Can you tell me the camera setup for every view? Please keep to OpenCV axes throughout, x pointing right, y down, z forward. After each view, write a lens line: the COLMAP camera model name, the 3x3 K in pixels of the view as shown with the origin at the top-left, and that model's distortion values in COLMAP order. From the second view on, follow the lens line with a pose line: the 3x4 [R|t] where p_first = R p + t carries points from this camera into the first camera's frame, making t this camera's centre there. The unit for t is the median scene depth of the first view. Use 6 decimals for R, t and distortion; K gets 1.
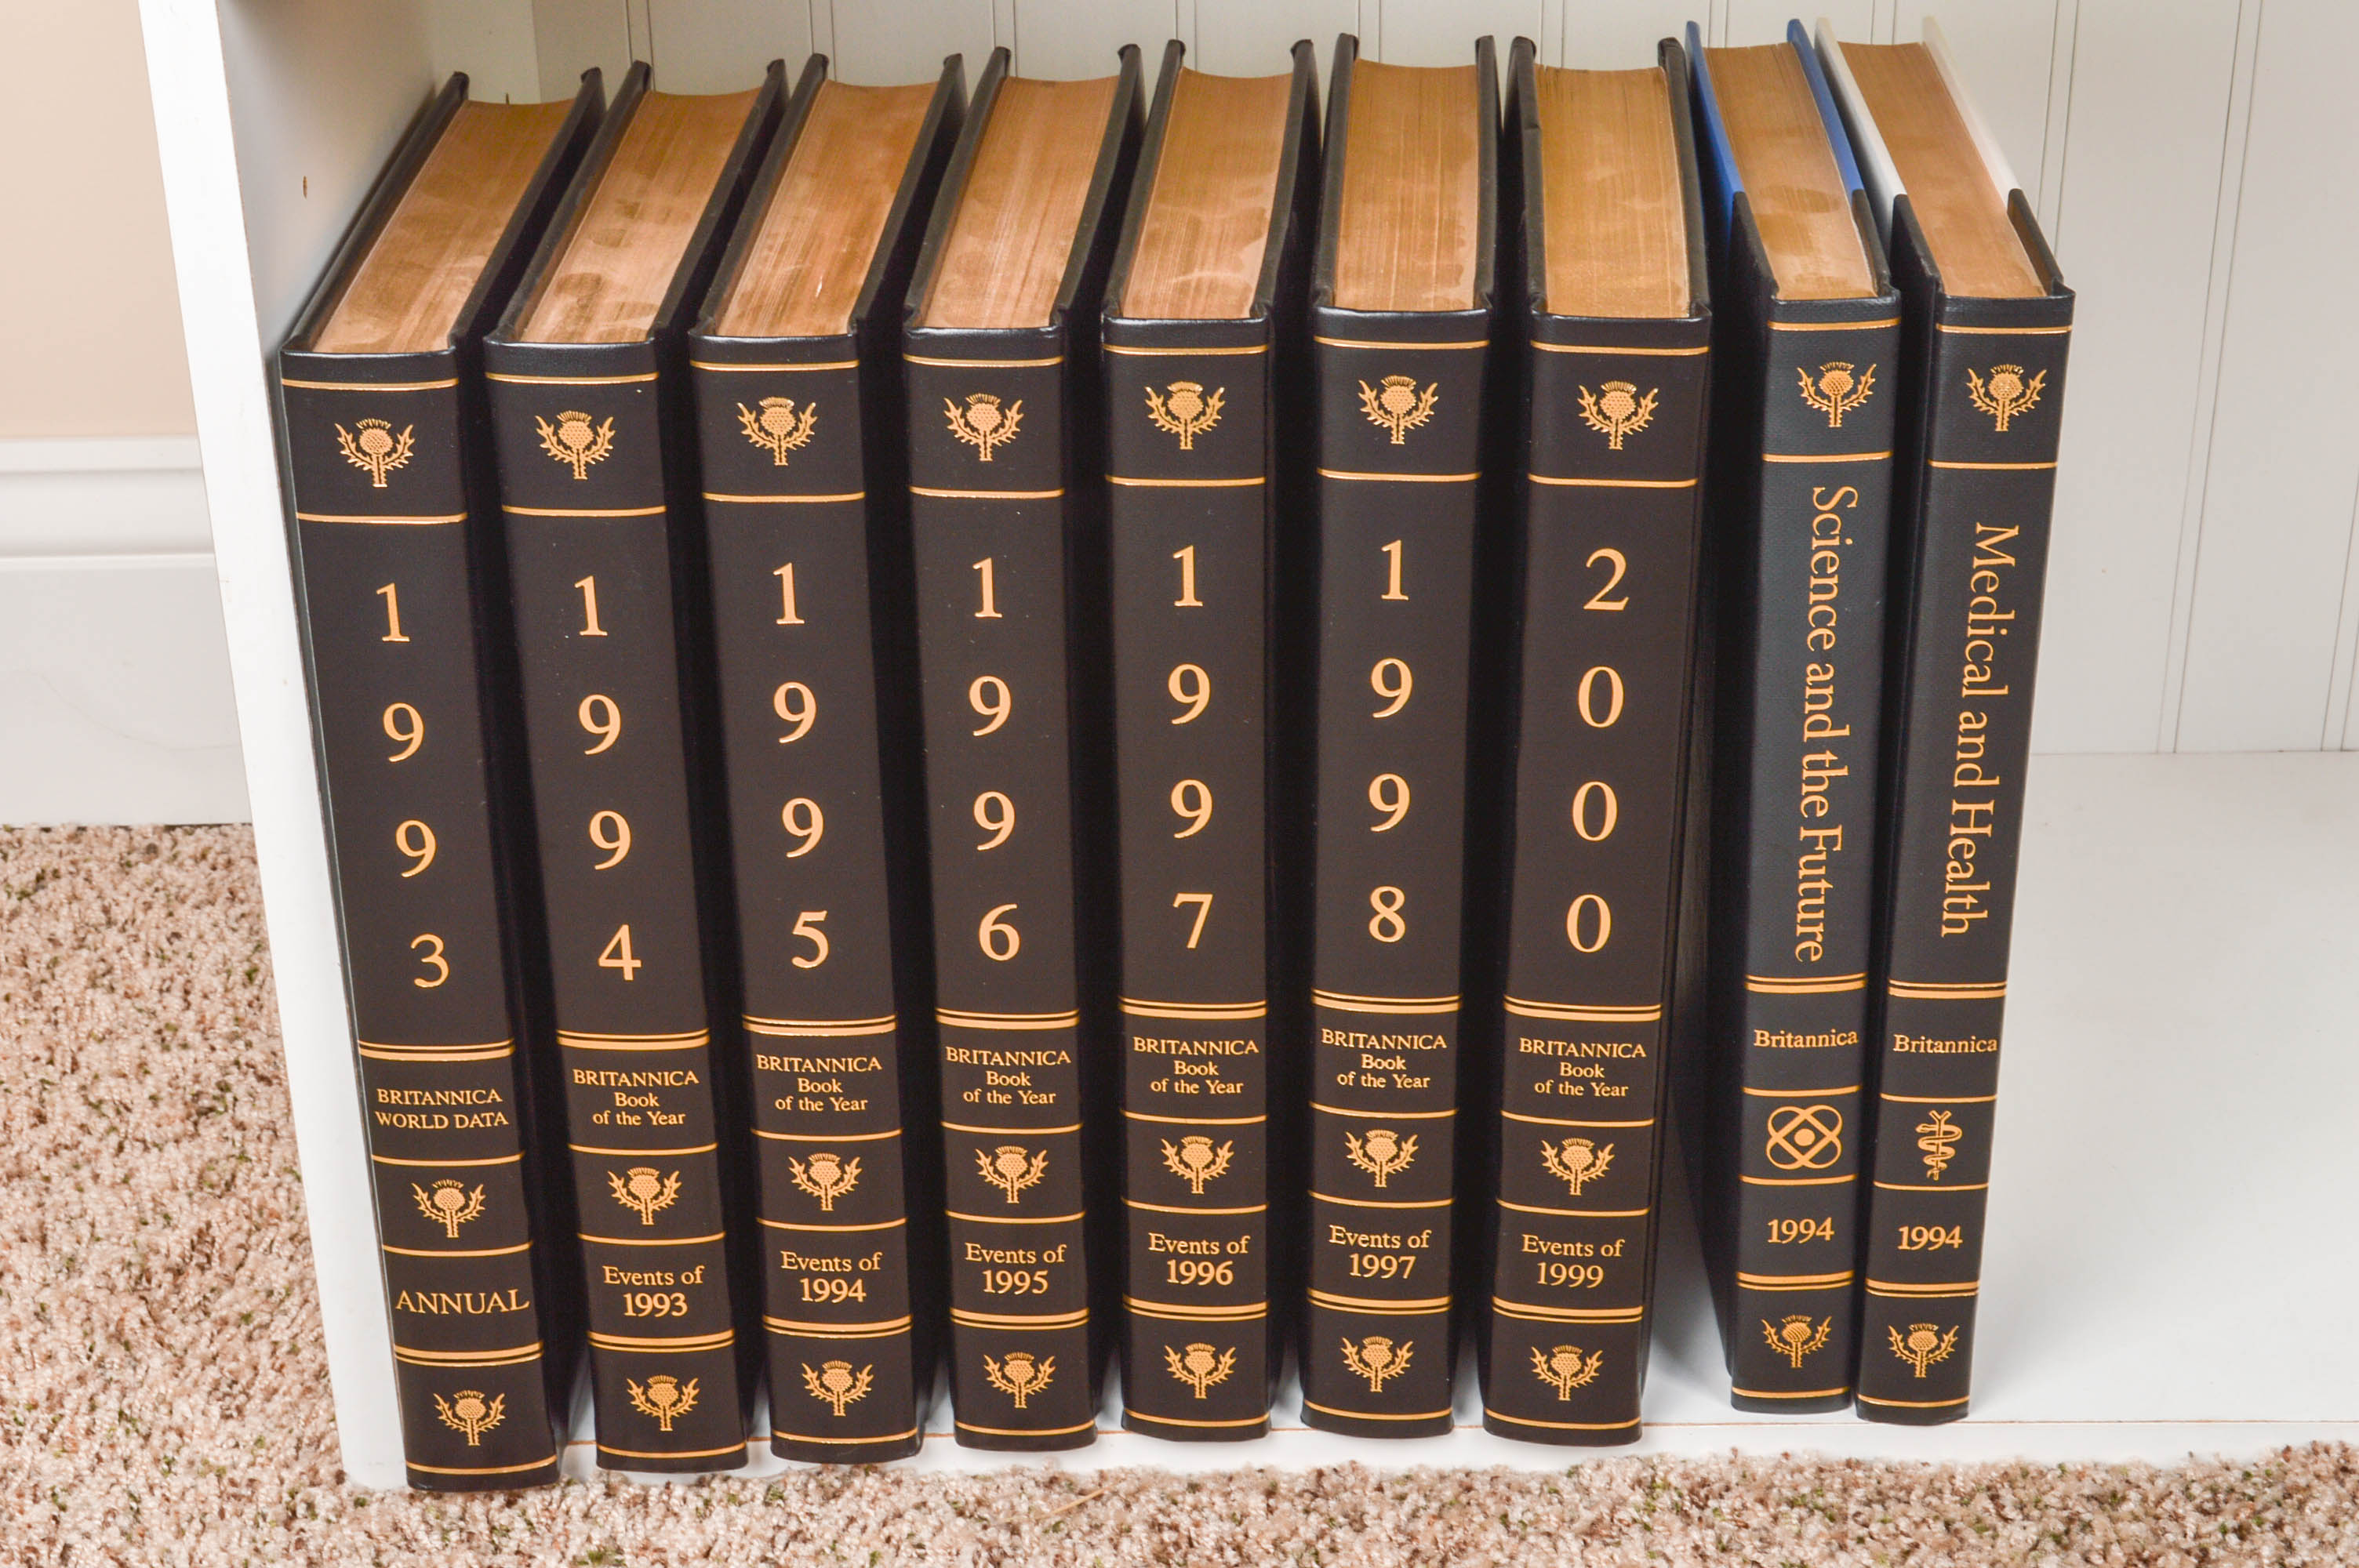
lens RADIAL K [[4004.6, 0, 1179.5], [0, 4004.6, 784.0], [0, 0, 1]] dist [0.033149, -0.087654]
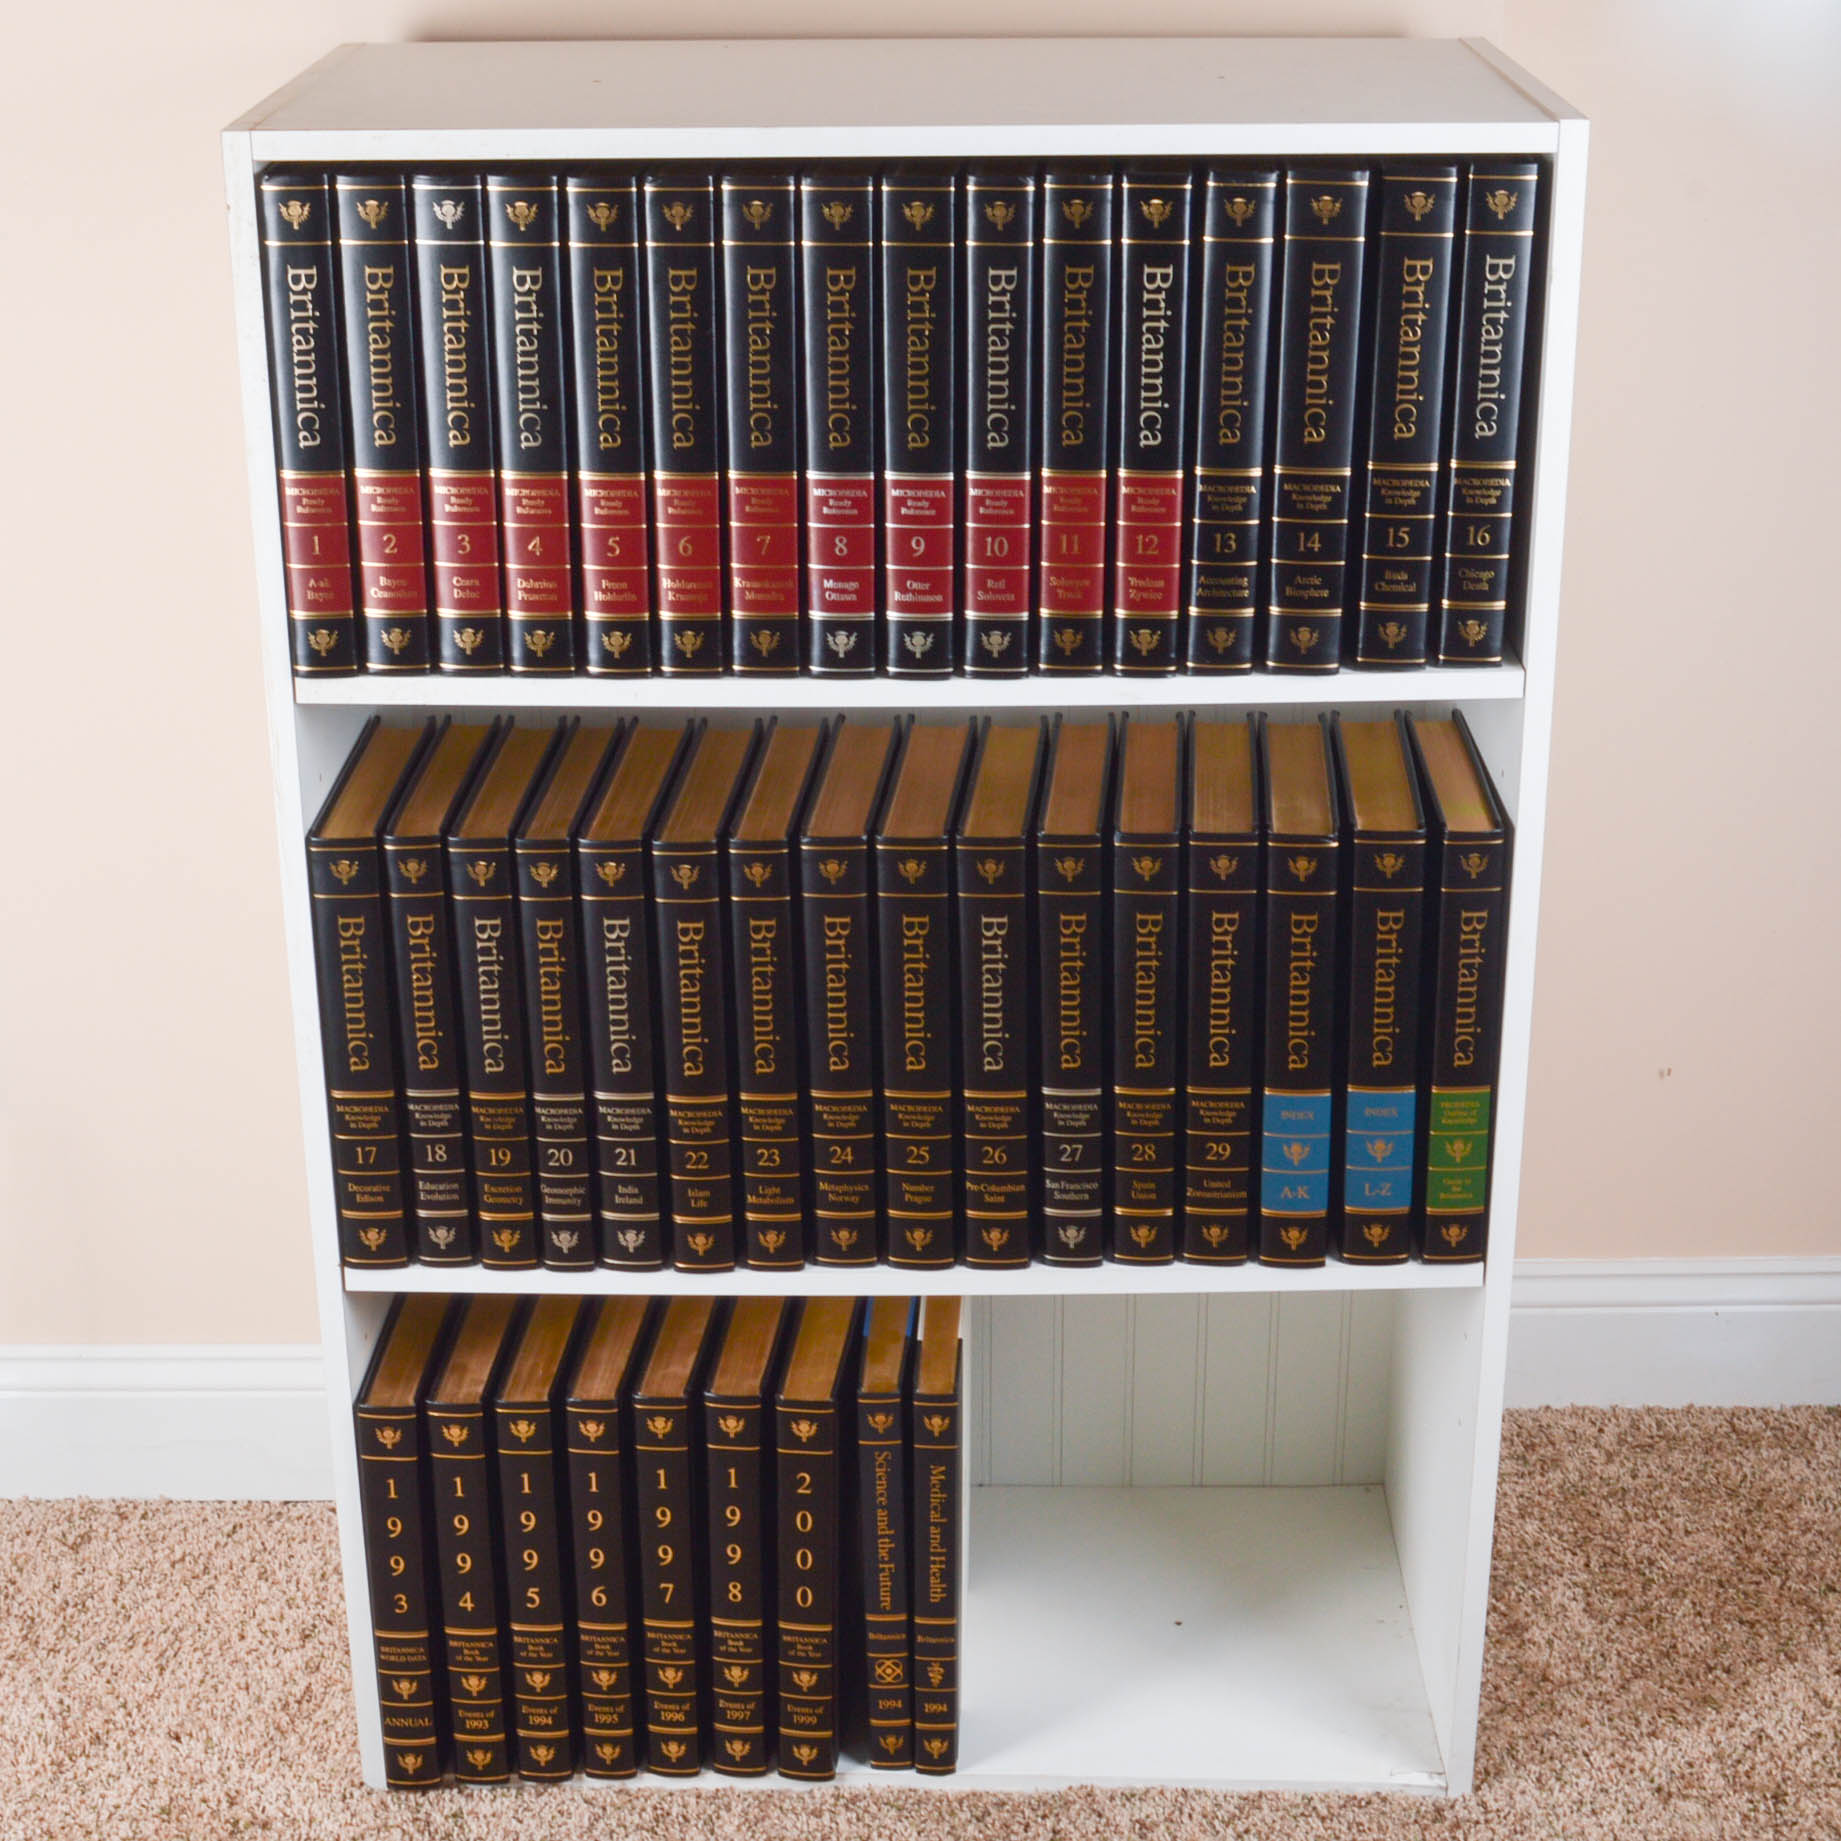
lens RADIAL K [[3277.1, 0, 920.5], [0, 3277.1, 920.5], [0, 0, 1]] dist [-0.033571, -0.016132]
pose [[0.999760, 0.013121, -0.017562, 0.209748], [-0.014609, 0.996058, -0.087490, -0.231918], [0.016345, 0.087726, 0.996011, -1.305347]]
